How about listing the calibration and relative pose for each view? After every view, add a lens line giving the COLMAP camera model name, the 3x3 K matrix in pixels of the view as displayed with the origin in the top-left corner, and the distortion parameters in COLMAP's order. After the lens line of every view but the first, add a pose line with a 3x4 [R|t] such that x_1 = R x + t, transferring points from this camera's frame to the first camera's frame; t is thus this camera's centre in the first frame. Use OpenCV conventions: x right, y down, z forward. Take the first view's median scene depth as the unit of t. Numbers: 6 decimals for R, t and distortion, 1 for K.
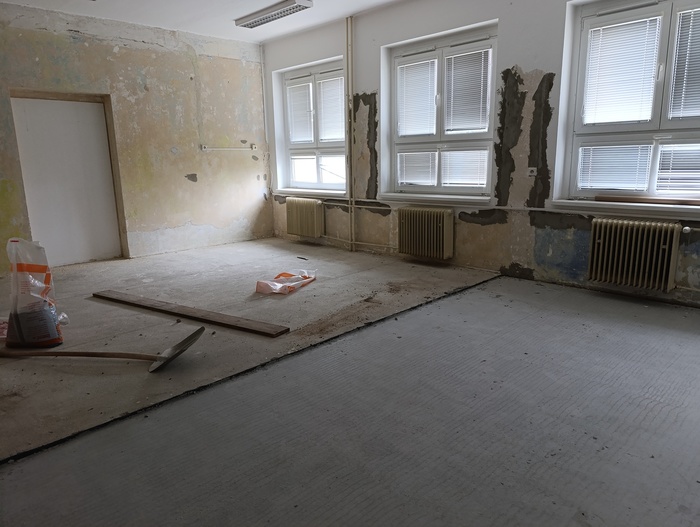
lens RADIAL K [[484.4, 0, 353.0], [0, 484.4, 263.4], [0, 0, 1]] dist [0.043210, -0.035072]
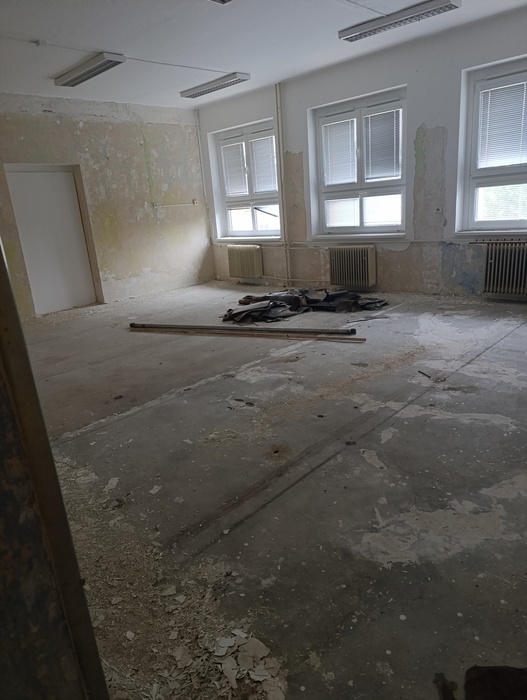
lens RADIAL K [[484.4, 0, 265.9], [0, 484.4, 354.9], [0, 0, 1]] dist [0.043210, -0.035072]
pose [[0.998096, -0.061313, 0.006749, -0.082500], [0.060519, 0.994534, 0.085082, 0.038199], [-0.011929, -0.084511, 0.996351, -0.215723]]
